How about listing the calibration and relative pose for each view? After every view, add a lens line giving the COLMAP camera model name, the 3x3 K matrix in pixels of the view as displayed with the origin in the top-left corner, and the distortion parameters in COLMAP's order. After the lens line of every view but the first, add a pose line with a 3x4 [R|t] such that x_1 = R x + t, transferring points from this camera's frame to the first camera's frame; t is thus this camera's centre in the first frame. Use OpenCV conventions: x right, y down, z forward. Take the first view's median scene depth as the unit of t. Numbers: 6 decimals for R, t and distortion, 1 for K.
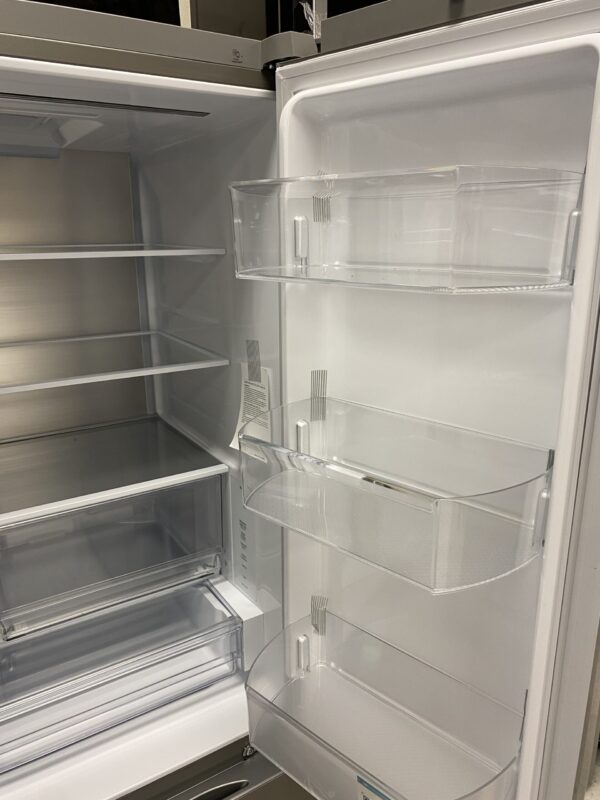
lens RADIAL K [[598.2, 0, 300.0], [0, 598.2, 400.0], [0, 0, 1]] dist [0.007010, -0.003446]
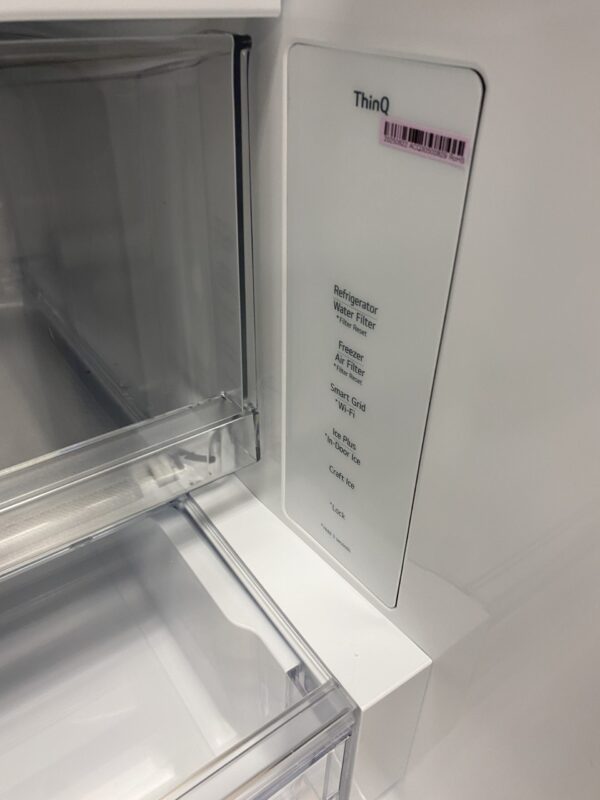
lens RADIAL K [[598.2, 0, 300.0], [0, 598.2, 400.0], [0, 0, 1]] dist [0.007010, -0.003446]
pose [[0.997670, -0.011743, 0.067199, -0.127147], [-0.011671, 0.941169, 0.337736, 0.165295], [-0.067211, -0.337733, 0.938839, 0.782116]]
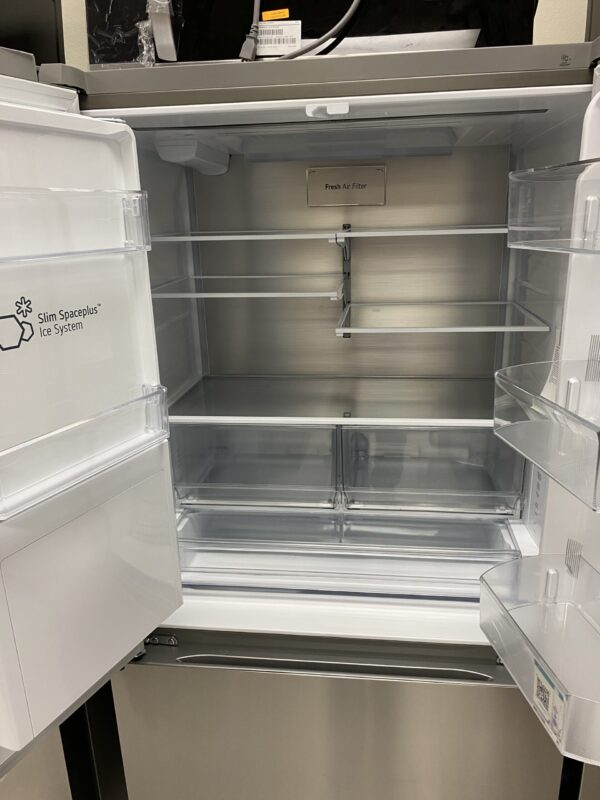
lens RADIAL K [[600.9, 0, 321.5], [0, 600.9, 413.9], [0, 0, 1]] dist [0.002938, -0.002834]
pose [[0.782648, 0.177051, -0.596753, 0.234343], [-0.149540, 0.984099, 0.095850, 0.046537], [0.604235, 0.014221, 0.796680, -0.149602]]
